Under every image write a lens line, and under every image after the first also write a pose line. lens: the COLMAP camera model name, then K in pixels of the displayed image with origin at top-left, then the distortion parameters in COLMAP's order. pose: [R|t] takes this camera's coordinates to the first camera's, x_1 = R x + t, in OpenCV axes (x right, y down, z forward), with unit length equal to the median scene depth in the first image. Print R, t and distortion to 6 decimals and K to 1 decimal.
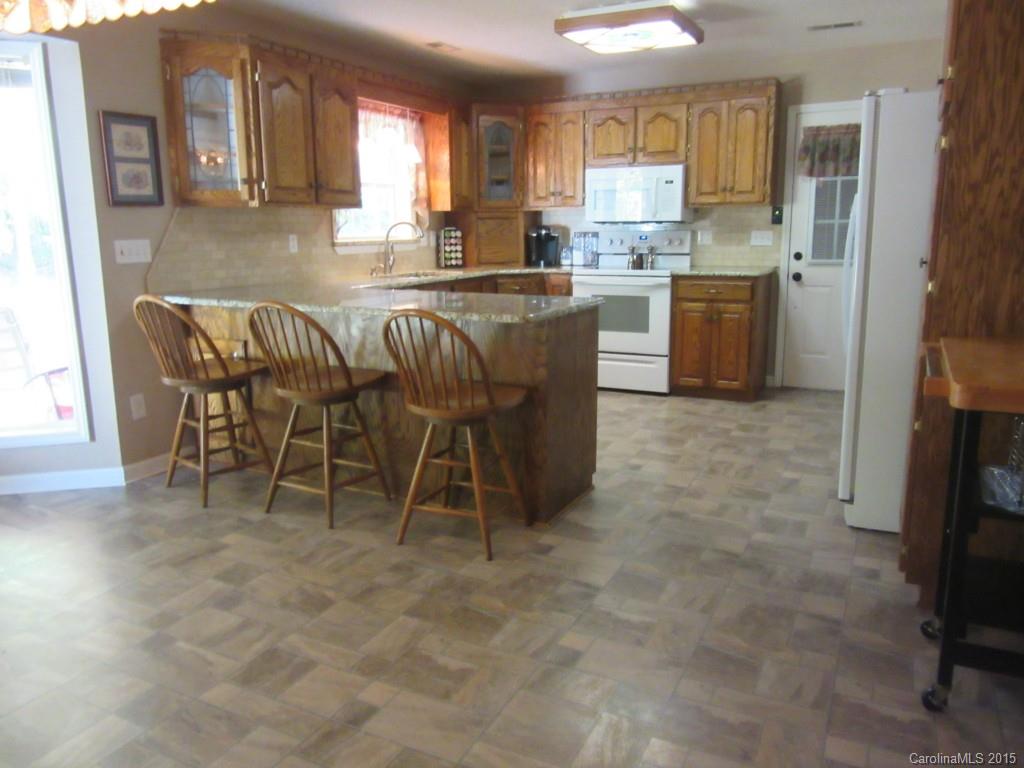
lens RADIAL K [[781.8, 0, 510.7], [0, 781.8, 384.0], [0, 0, 1]] dist [-0.001773, 0.001678]
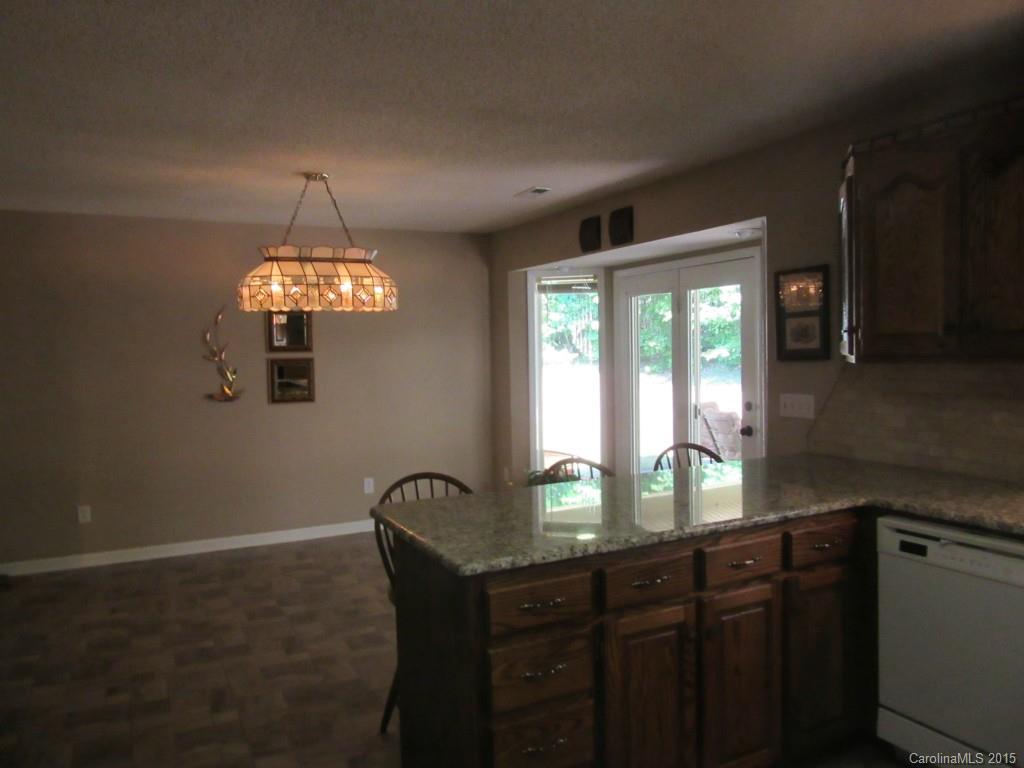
lens RADIAL K [[781.8, 0, 508.7], [0, 781.8, 385.0], [0, 0, 1]] dist [-0.001773, 0.001678]
pose [[-0.609682, 0.066003, -0.789893, 0.511568], [-0.121667, 0.976925, 0.175540, -0.326100], [0.783253, 0.203128, -0.587583, 1.301175]]
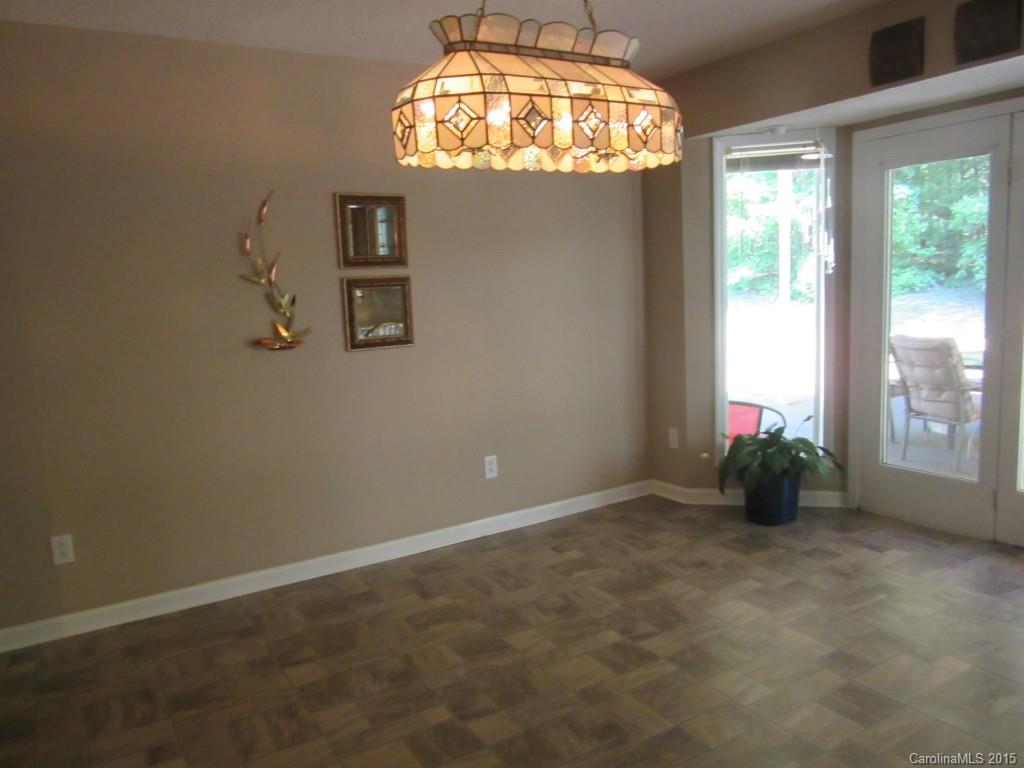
lens RADIAL K [[781.8, 0, 515.3], [0, 781.8, 381.2], [0, 0, 1]] dist [-0.001773, 0.001678]
pose [[-0.543777, 0.152712, -0.825218, 0.280653], [-0.102358, 0.963895, 0.245823, -0.186581], [0.832964, 0.218141, -0.508513, 0.712752]]
